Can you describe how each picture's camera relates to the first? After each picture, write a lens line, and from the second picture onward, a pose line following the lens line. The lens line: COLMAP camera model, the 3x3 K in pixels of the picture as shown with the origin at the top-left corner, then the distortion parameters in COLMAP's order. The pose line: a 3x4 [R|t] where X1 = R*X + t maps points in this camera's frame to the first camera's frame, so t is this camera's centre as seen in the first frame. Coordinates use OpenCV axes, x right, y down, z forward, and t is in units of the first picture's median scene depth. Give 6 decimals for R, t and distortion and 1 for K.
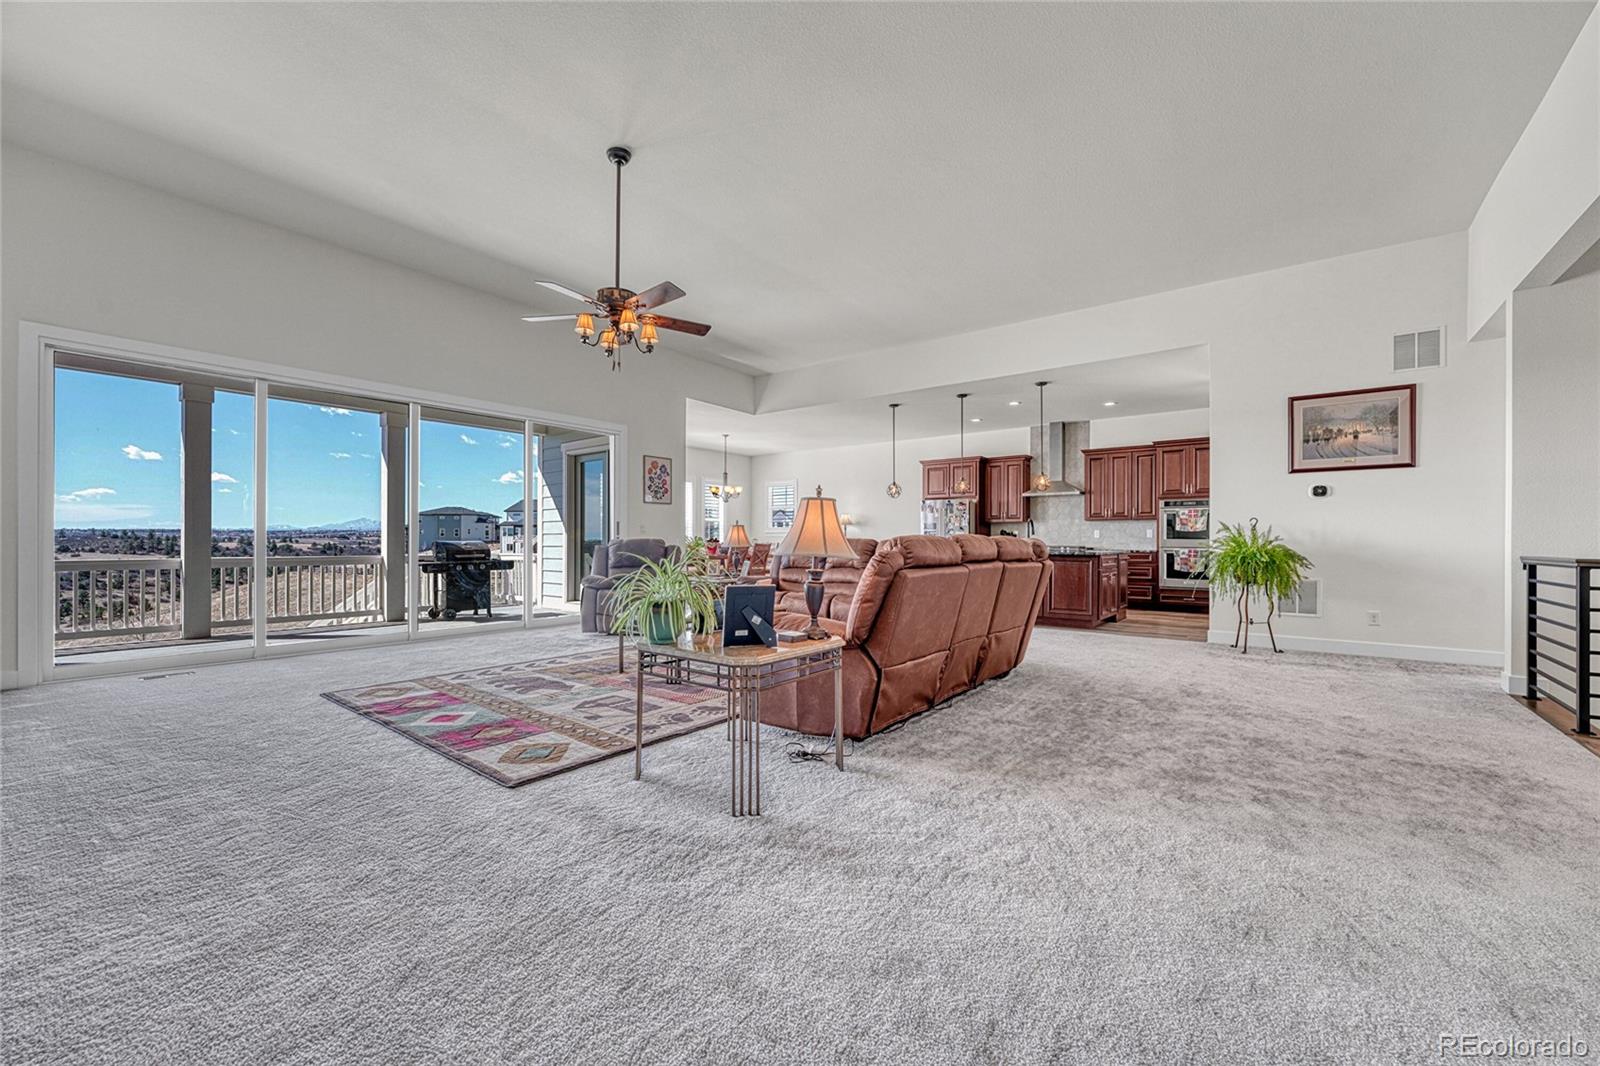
lens RADIAL K [[637.2, 0, 788.6], [0, 637.2, 540.4], [0, 0, 1]] dist [-0.000377, -0.000013]
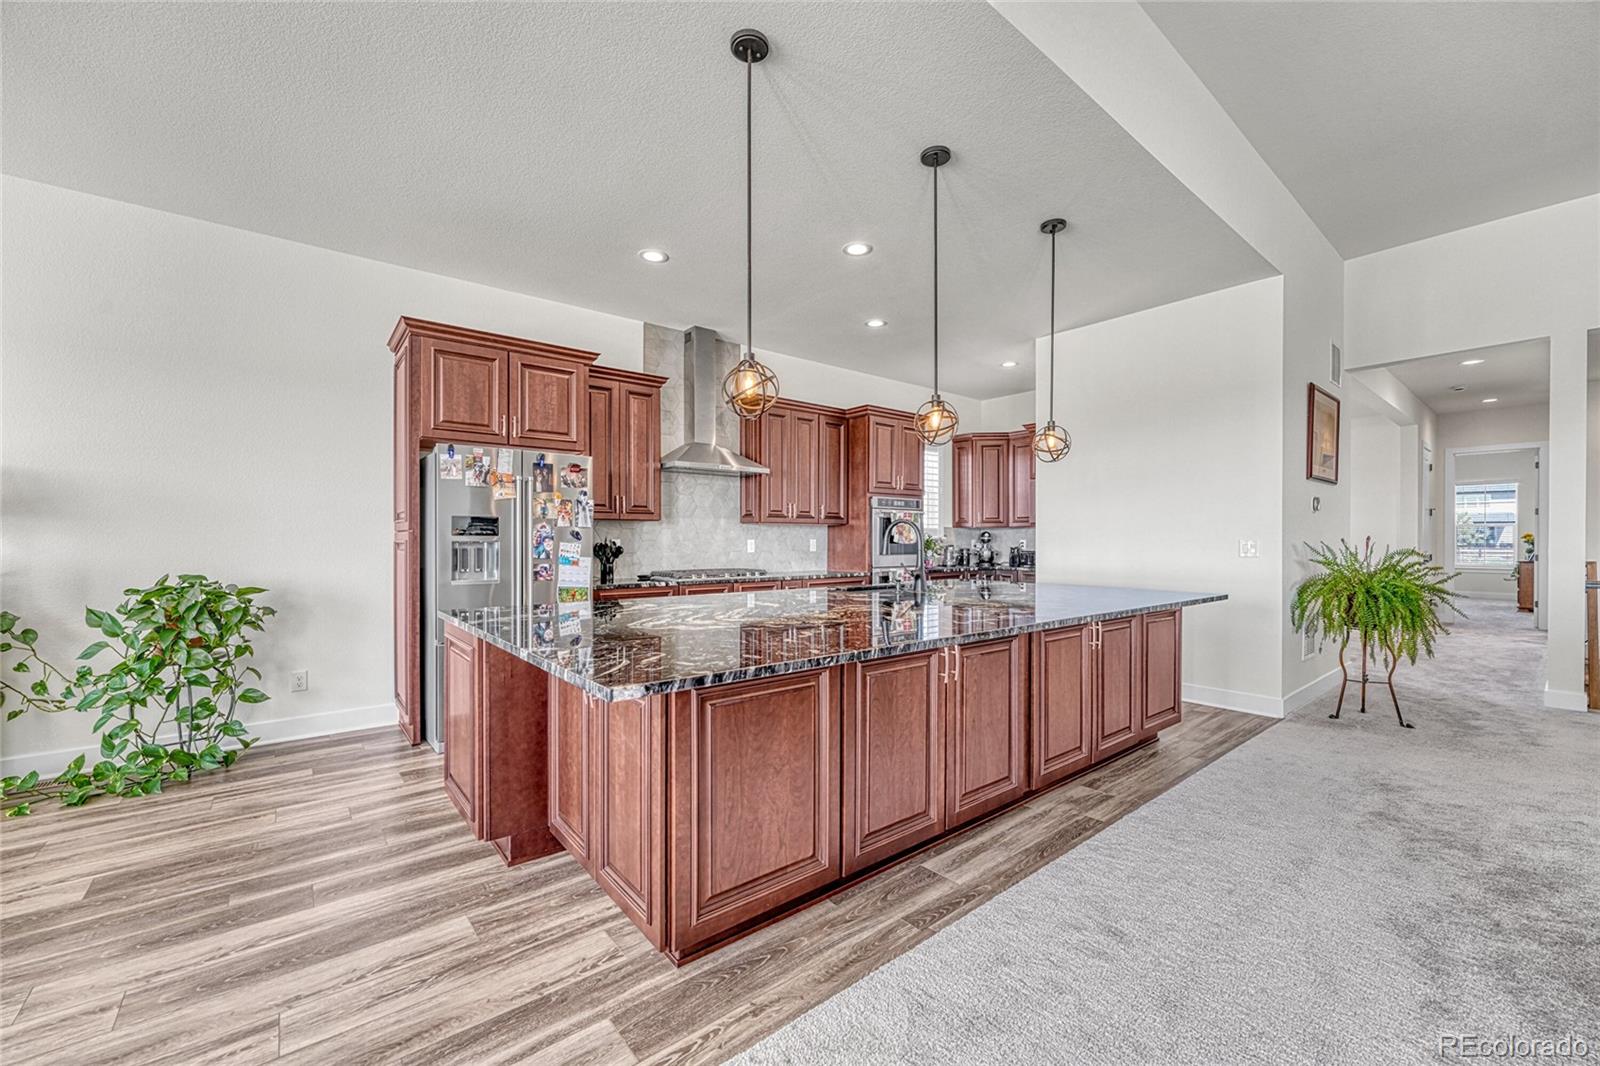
lens RADIAL K [[637.2, 0, 801.4], [0, 637.2, 538.9], [0, 0, 1]] dist [-0.000377, -0.000013]
pose [[0.210213, -0.003581, 0.977649, -0.064513], [-0.002101, 0.999989, 0.004115, -0.018955], [-0.977653, -0.002919, 0.210203, 0.826017]]
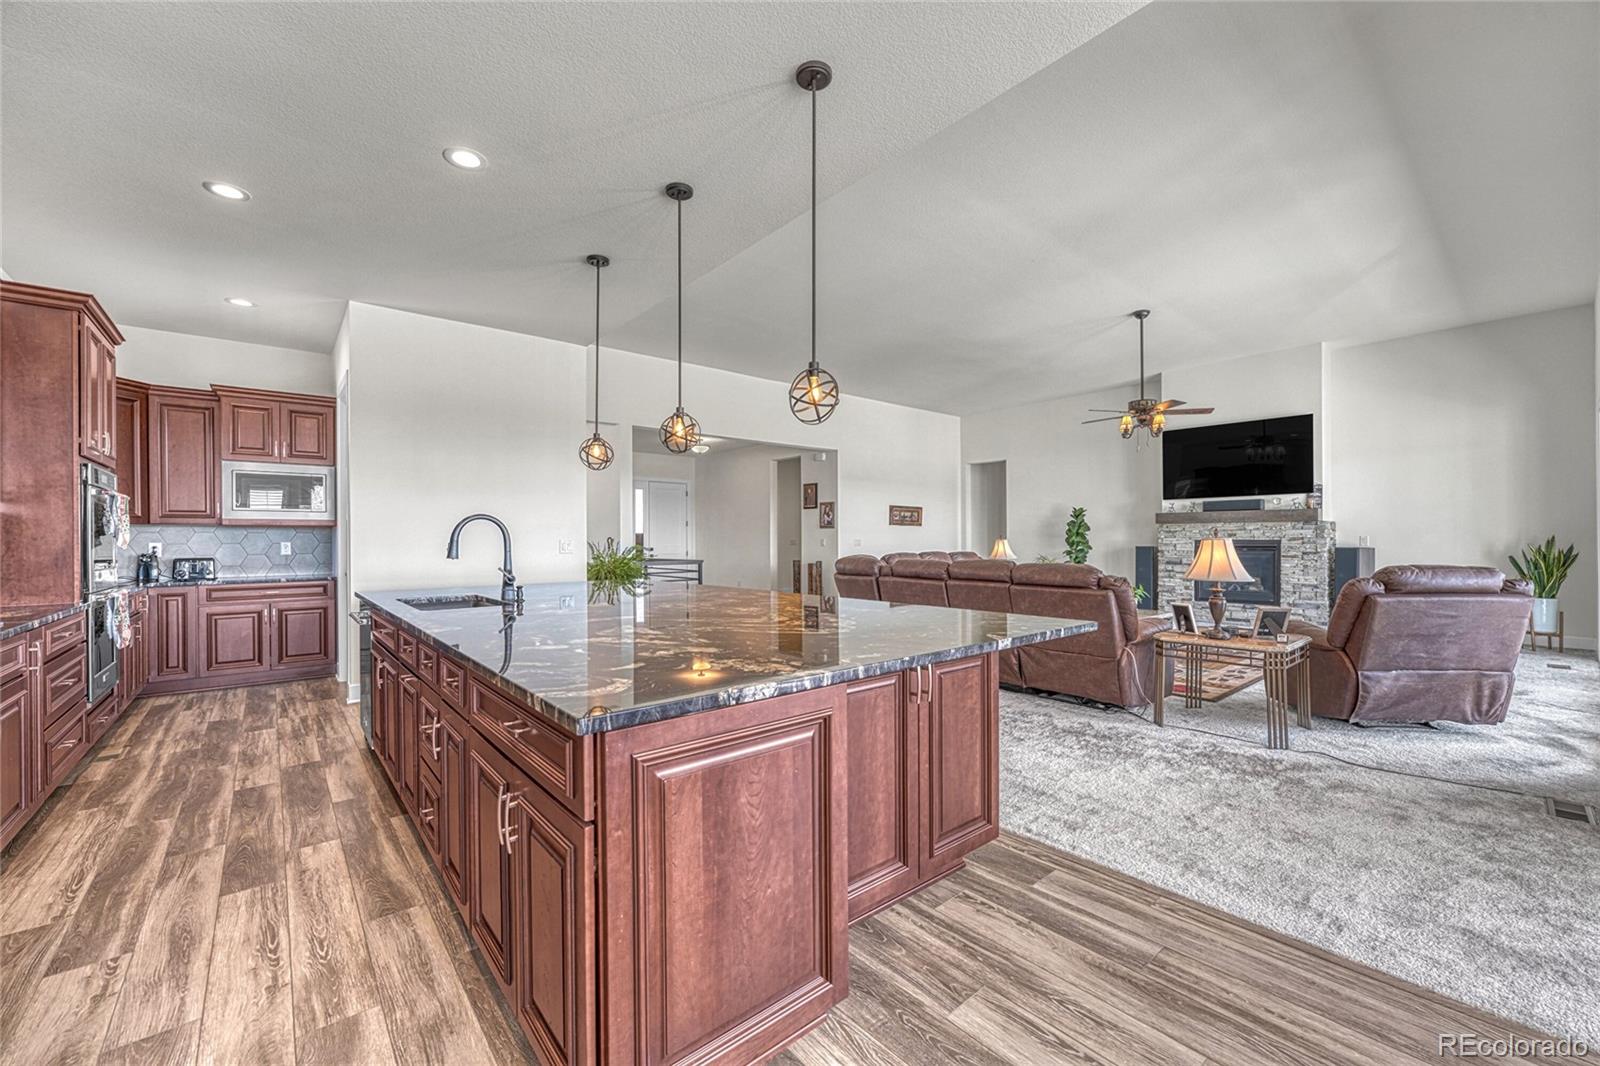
lens RADIAL K [[637.2, 0, 791.5], [0, 637.2, 539.4], [0, 0, 1]] dist [-0.000377, -0.000013]
pose [[-0.979695, 0.002895, 0.200470, 0.111109], [0.002203, 0.999991, -0.003679, -0.015945], [-0.200479, -0.003163, -0.979693, 1.125932]]
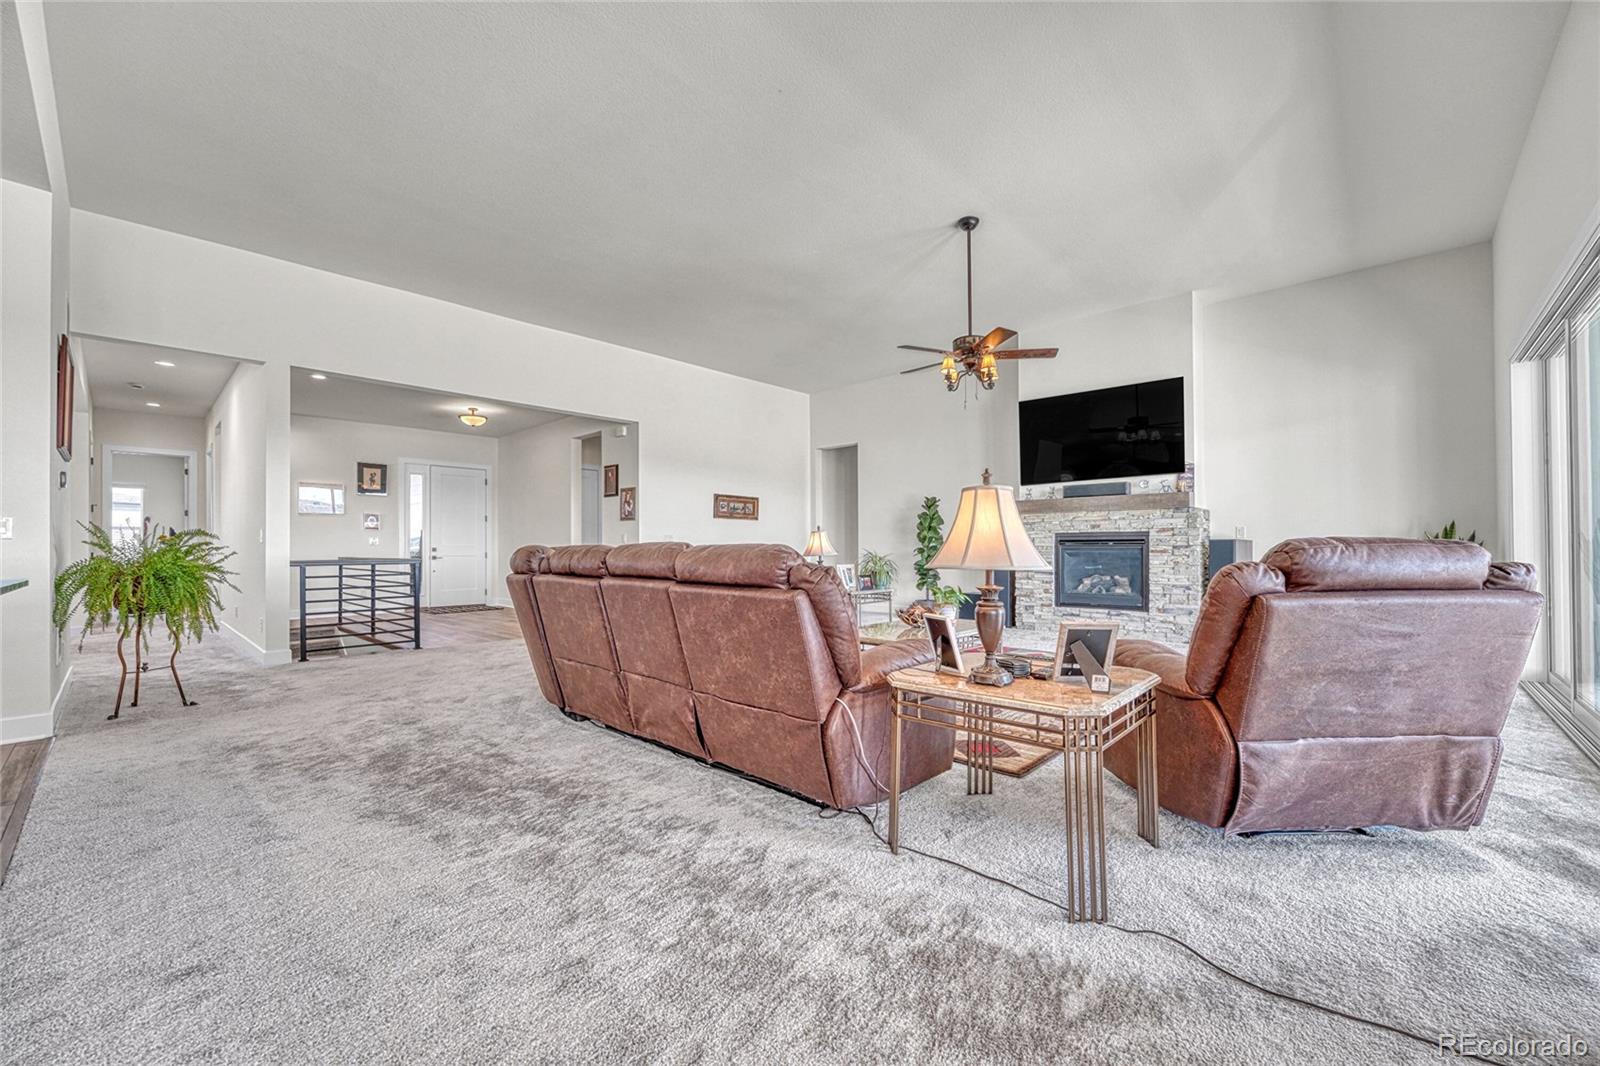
lens RADIAL K [[637.2, 0, 793.8], [0, 637.2, 543.1], [0, 0, 1]] dist [-0.000377, -0.000013]
pose [[-0.996923, 0.003657, 0.078297, -0.013280], [0.002791, 0.999934, -0.011164, 0.000978], [-0.078332, -0.010911, -0.996868, 0.908819]]
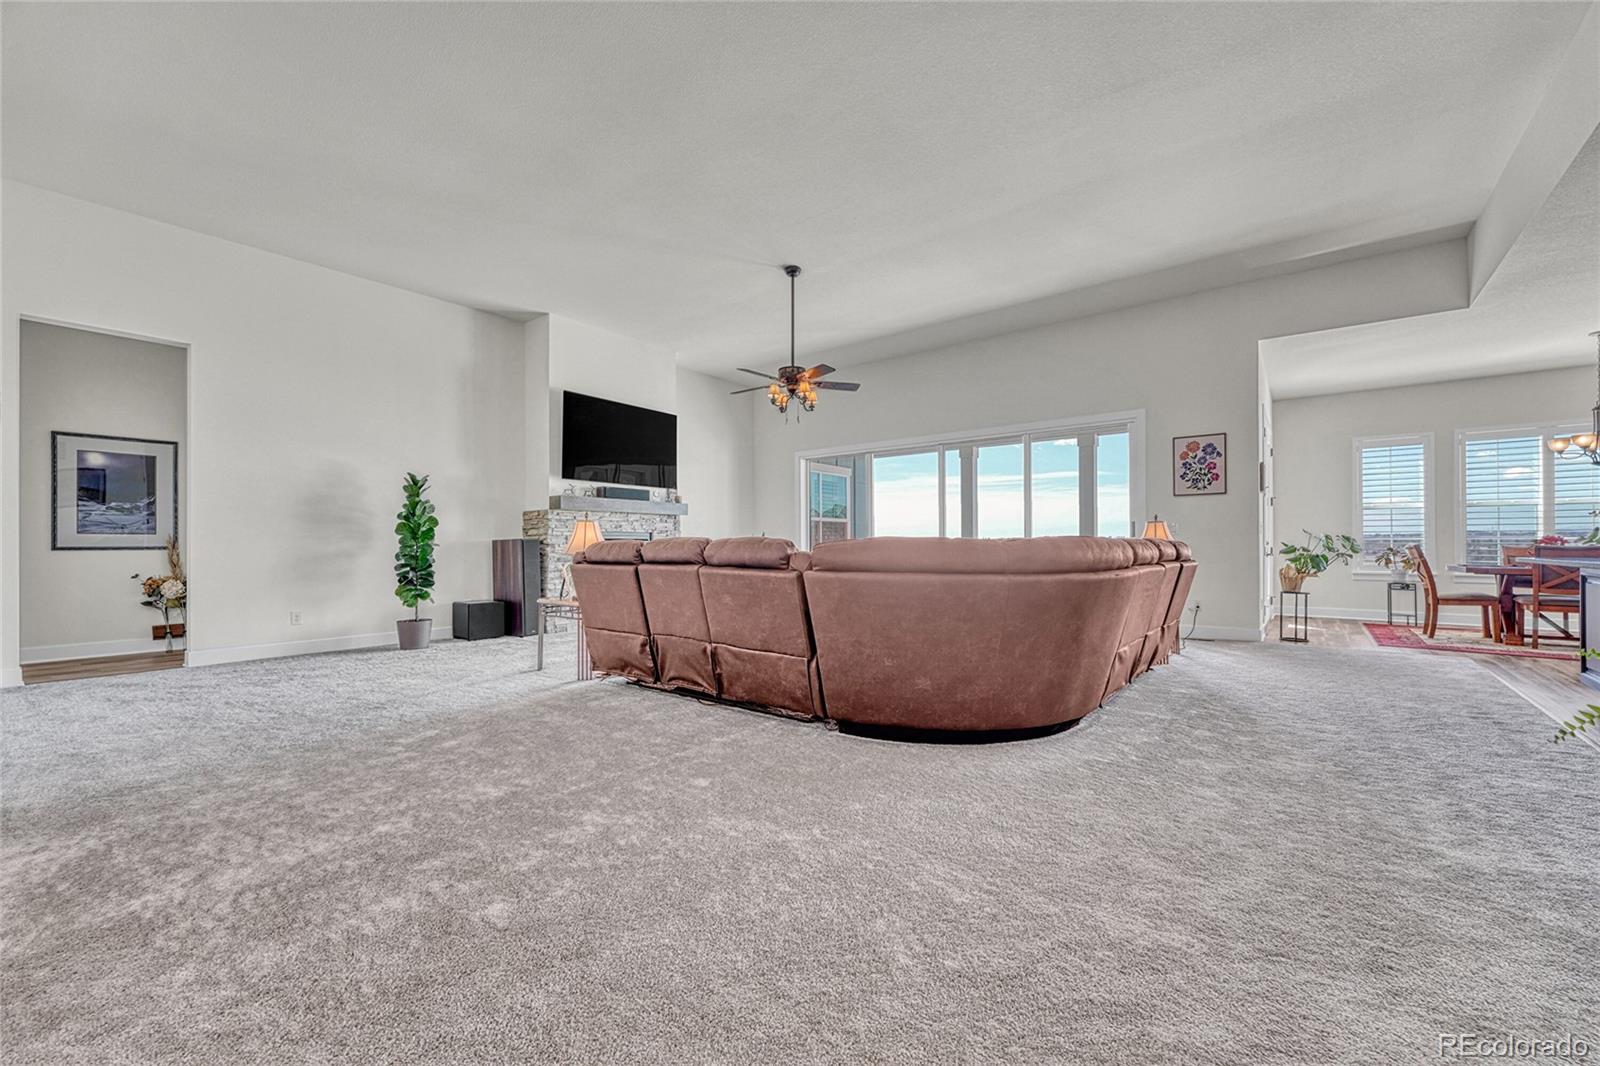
lens RADIAL K [[637.2, 0, 797.5], [0, 637.2, 542.6], [0, 0, 1]] dist [-0.000377, -0.000013]
pose [[0.001657, -0.007306, -0.999972, 0.468820], [0.005174, 0.999960, -0.007297, 0.002508], [0.999985, -0.005161, 0.001695, 0.416963]]
